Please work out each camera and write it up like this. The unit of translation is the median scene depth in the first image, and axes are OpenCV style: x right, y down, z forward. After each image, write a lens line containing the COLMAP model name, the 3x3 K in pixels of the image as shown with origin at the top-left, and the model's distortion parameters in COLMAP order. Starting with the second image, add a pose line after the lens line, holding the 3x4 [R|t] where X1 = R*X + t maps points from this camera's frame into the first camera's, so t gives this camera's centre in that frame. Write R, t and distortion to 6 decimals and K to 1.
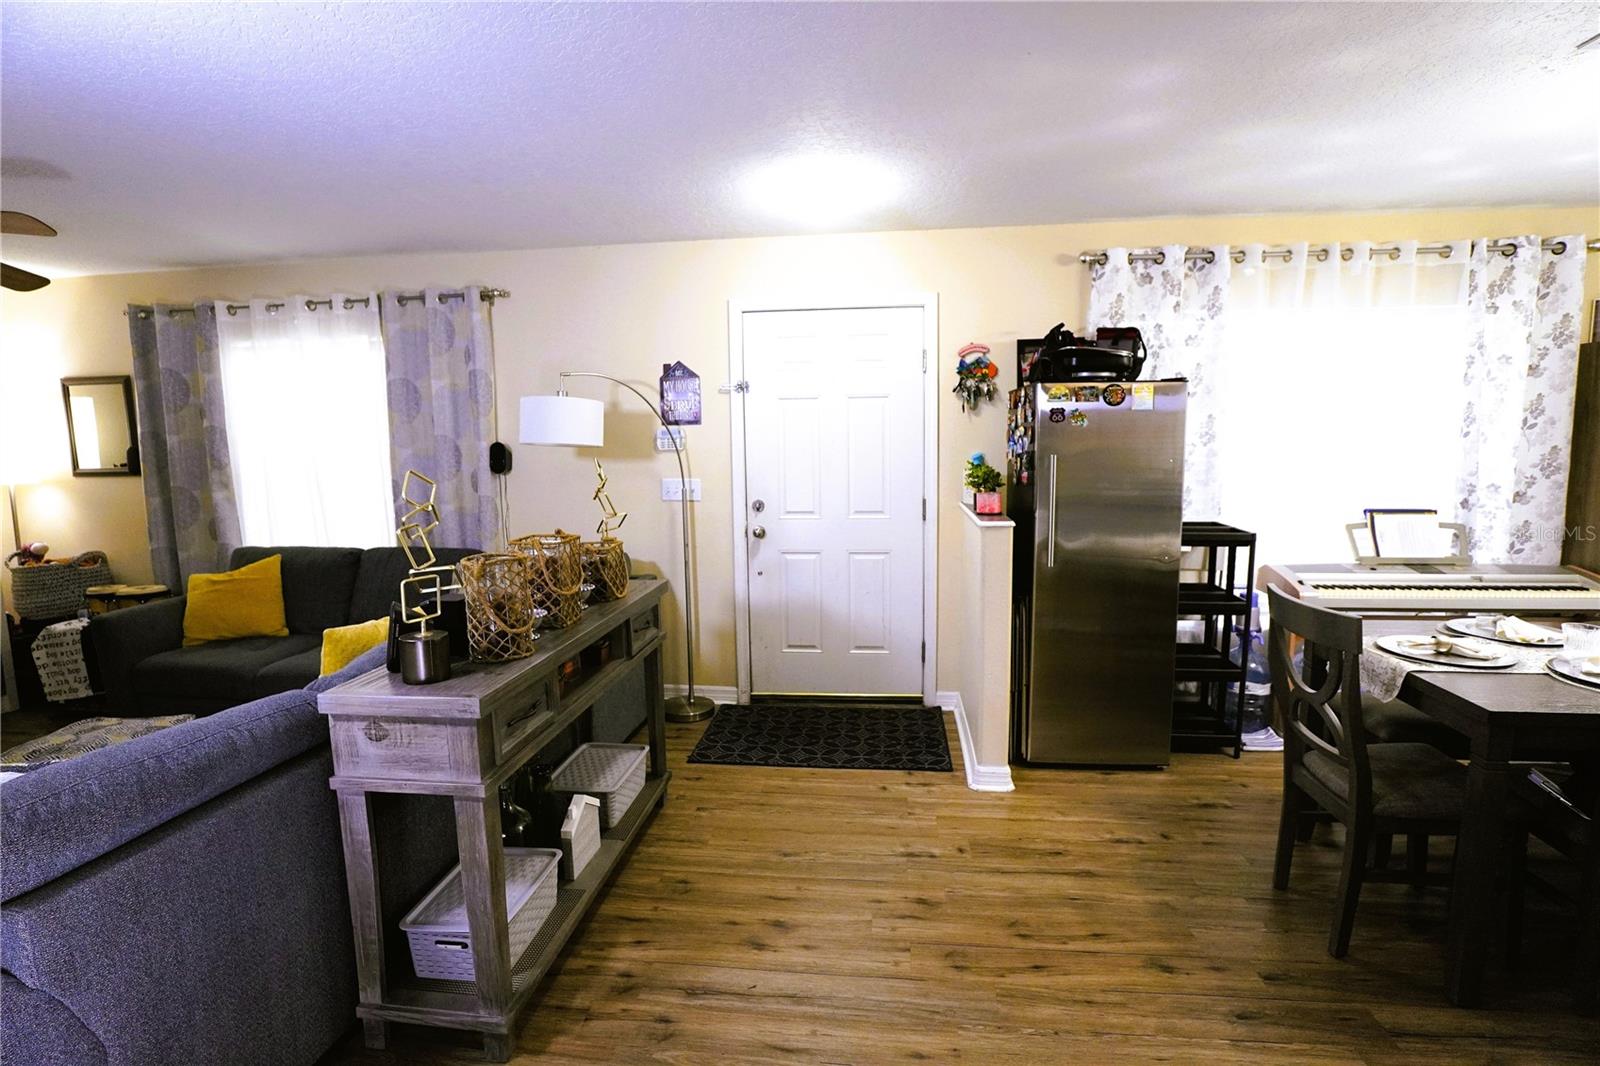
lens RADIAL K [[791.6, 0, 795.9], [0, 791.6, 533.8], [0, 0, 1]] dist [-0.043405, 0.012691]
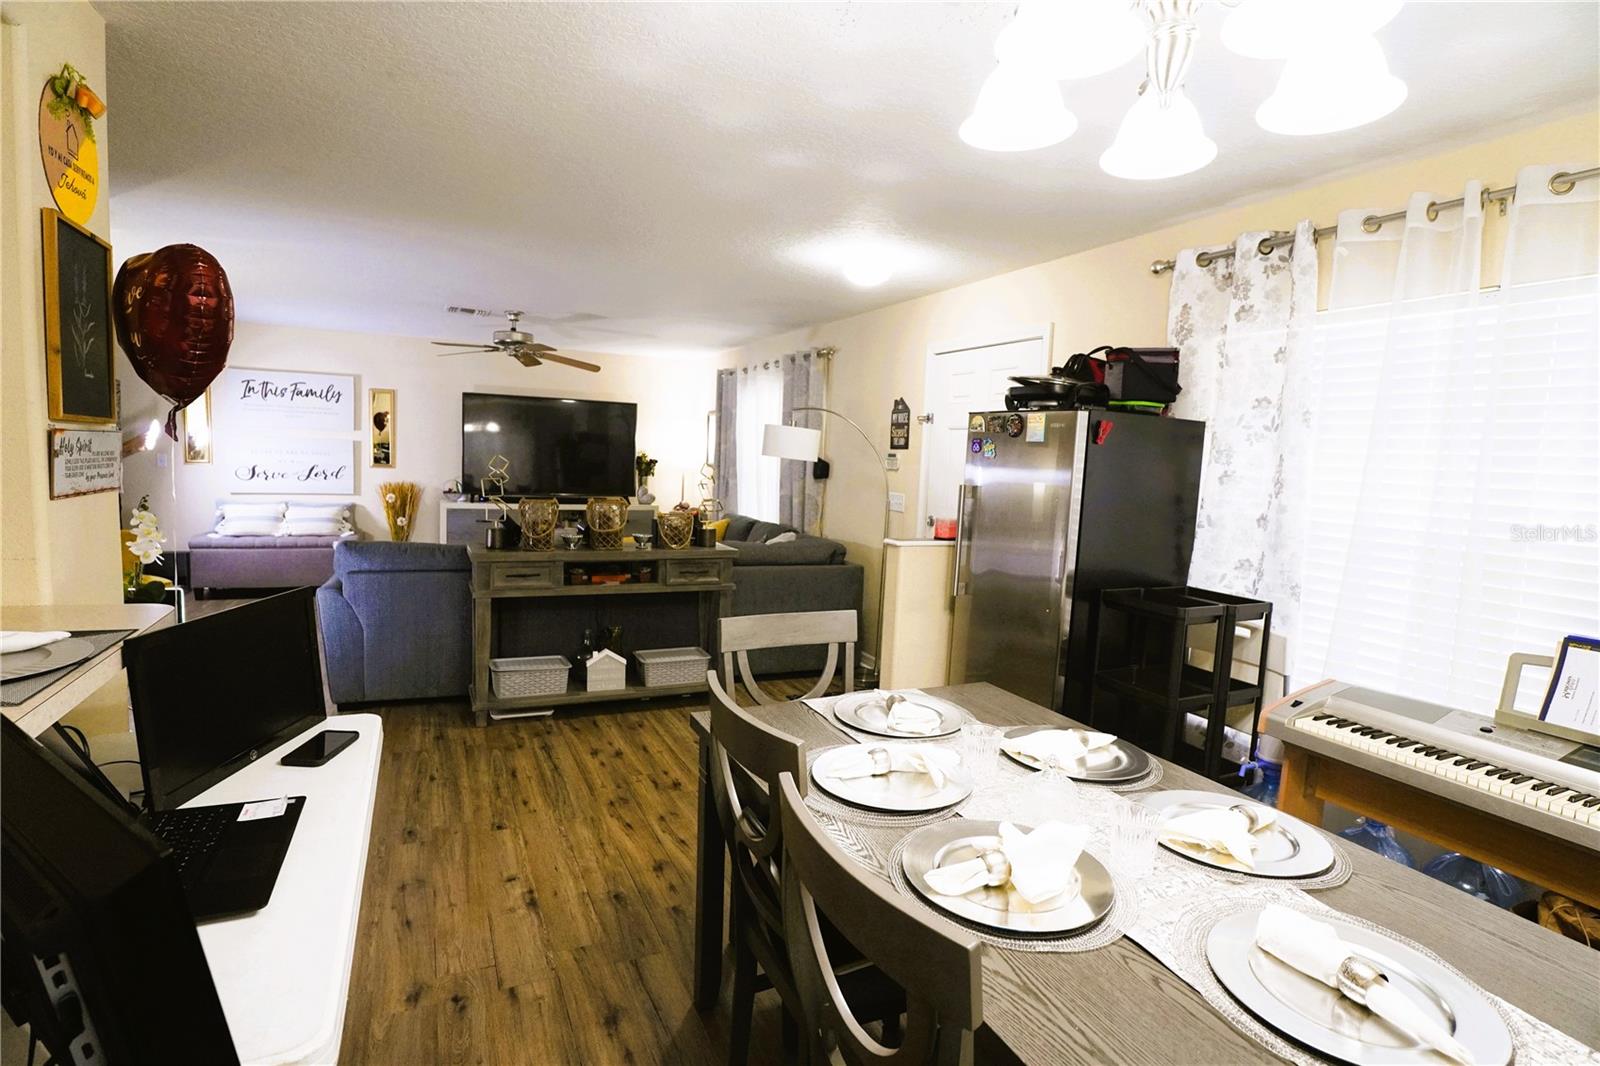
lens RADIAL K [[791.6, 0, 795.9], [0, 791.6, 533.8], [0, 0, 1]] dist [-0.043405, 0.012691]
pose [[0.530771, 0.121873, -0.838707, 0.858677], [-0.155866, 0.986764, 0.044748, -0.040106], [0.833059, 0.106975, 0.542741, 0.228264]]
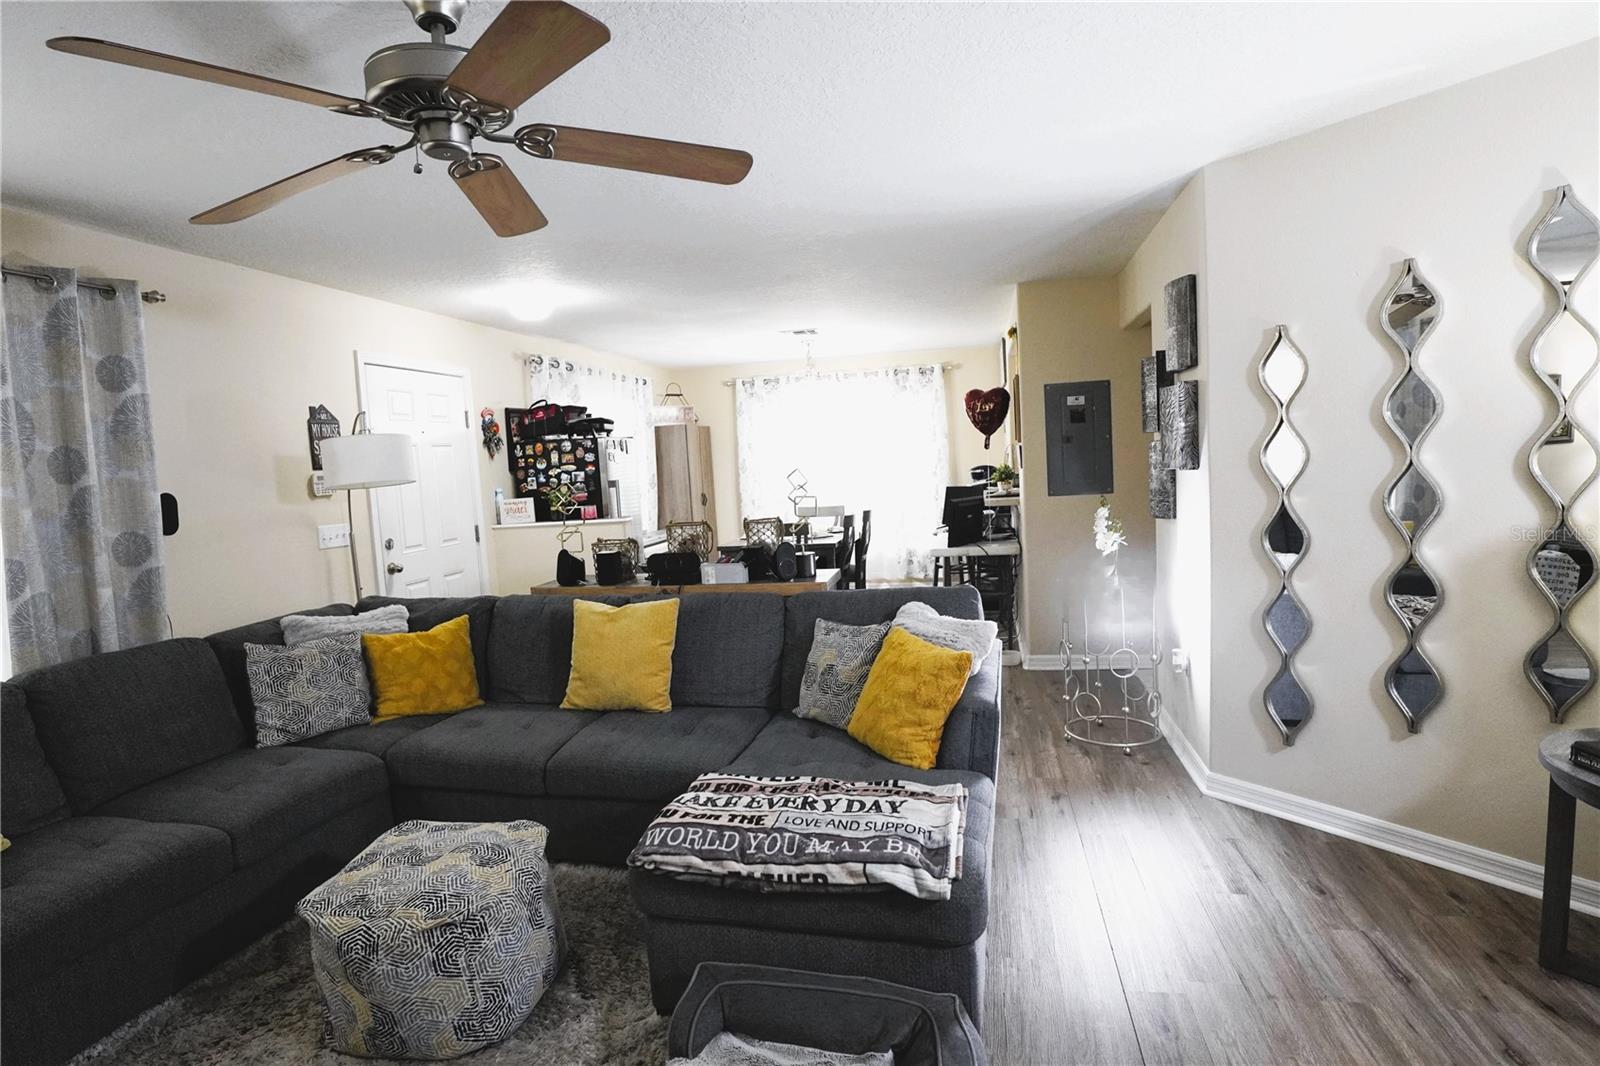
lens RADIAL K [[832.6, 0, 727.3], [0, 832.6, 530.3], [0, 0, 1]] dist [-0.041759, 0.015820]
pose [[0.131602, -0.075107, 0.988453, -1.143957], [0.178425, 0.982636, 0.050909, -0.032980], [-0.975113, 0.169665, 0.142718, 0.425197]]
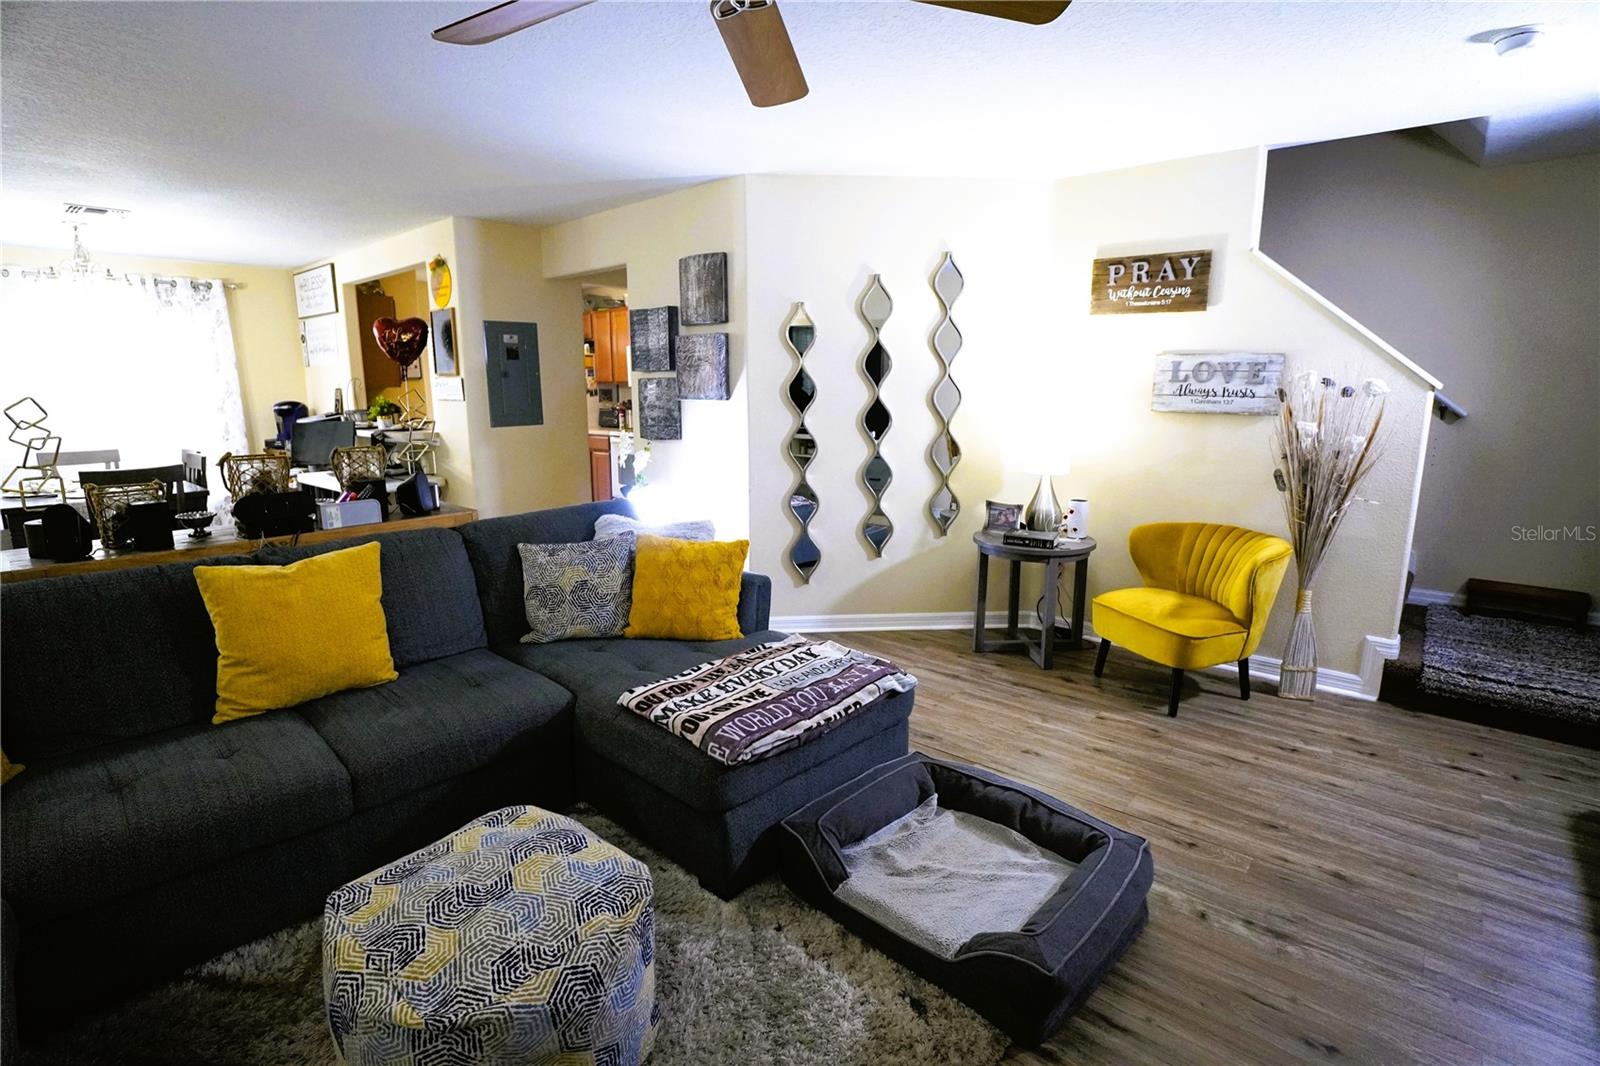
lens RADIAL K [[791.6, 0, 795.9], [0, 791.6, 533.8], [0, 0, 1]] dist [-0.043405, 0.012691]
pose [[-0.812443, -0.094537, 0.575325, -0.979992], [0.089512, 0.954844, 0.283303, -0.086126], [-0.576128, 0.281666, -0.767294, 0.873629]]
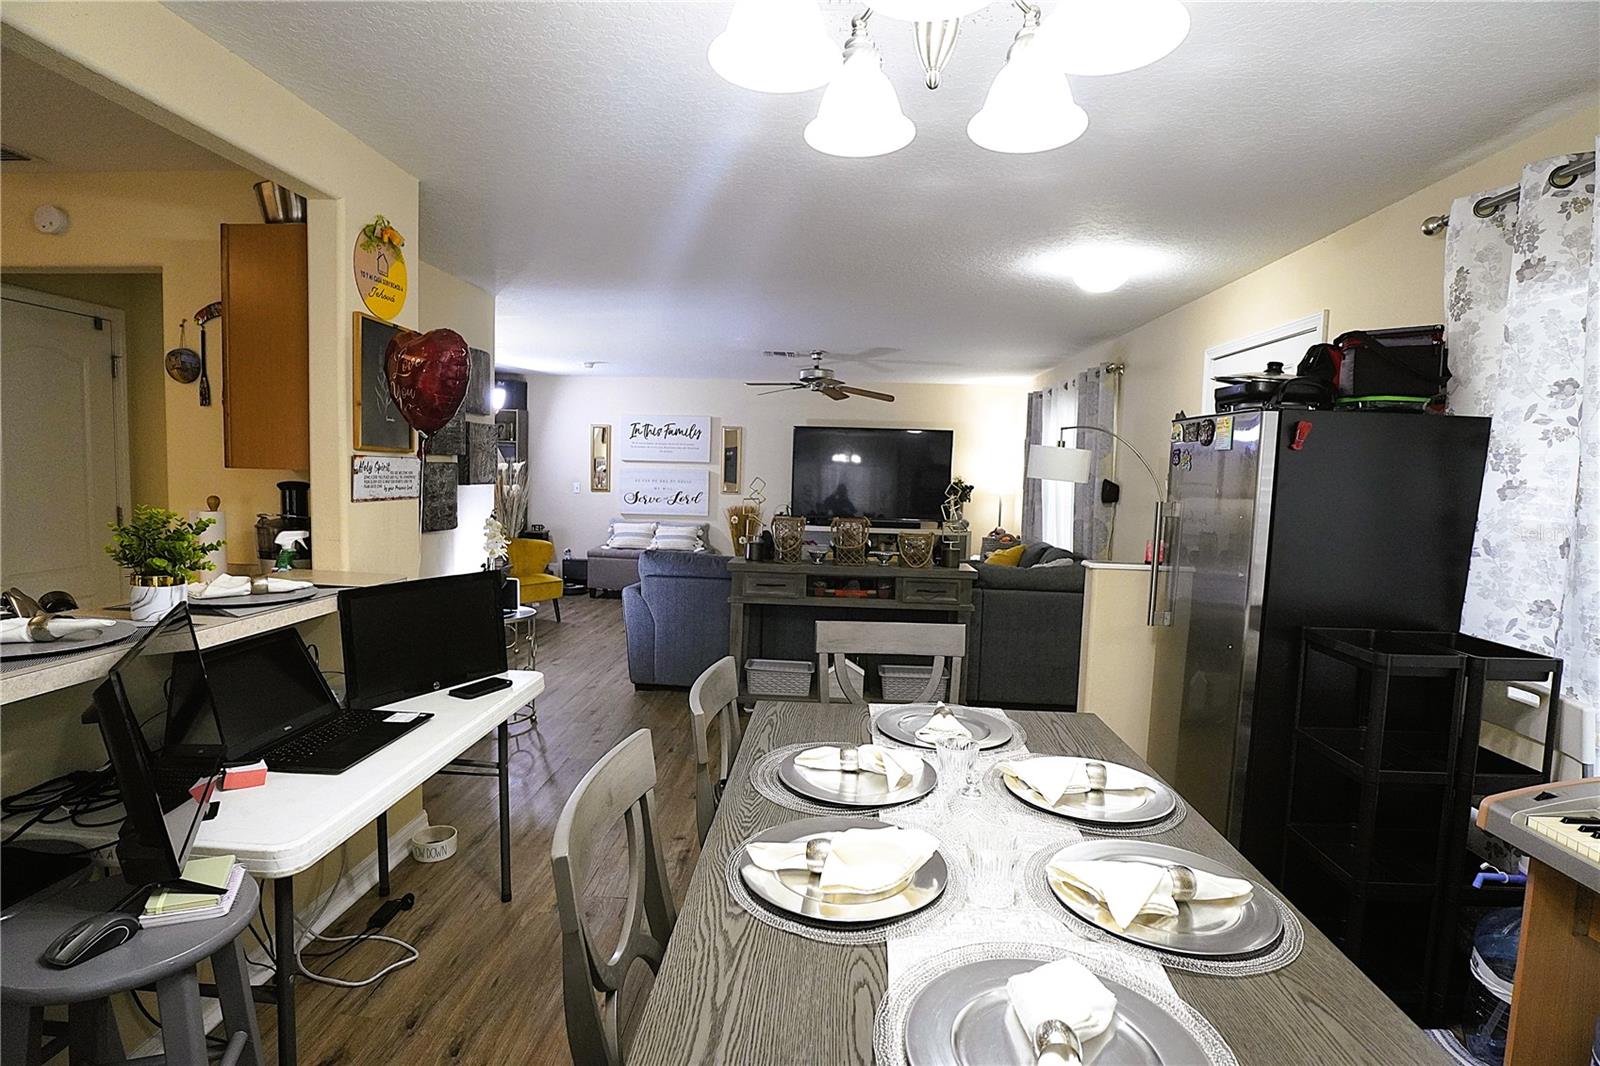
lens RADIAL K [[791.6, 0, 795.9], [0, 791.6, 533.8], [0, 0, 1]] dist [-0.043405, 0.012691]
pose [[0.071468, 0.094836, -0.992924, 0.956087], [-0.153238, 0.984696, 0.083021, -0.059680], [0.985602, 0.146220, 0.084907, 0.420458]]
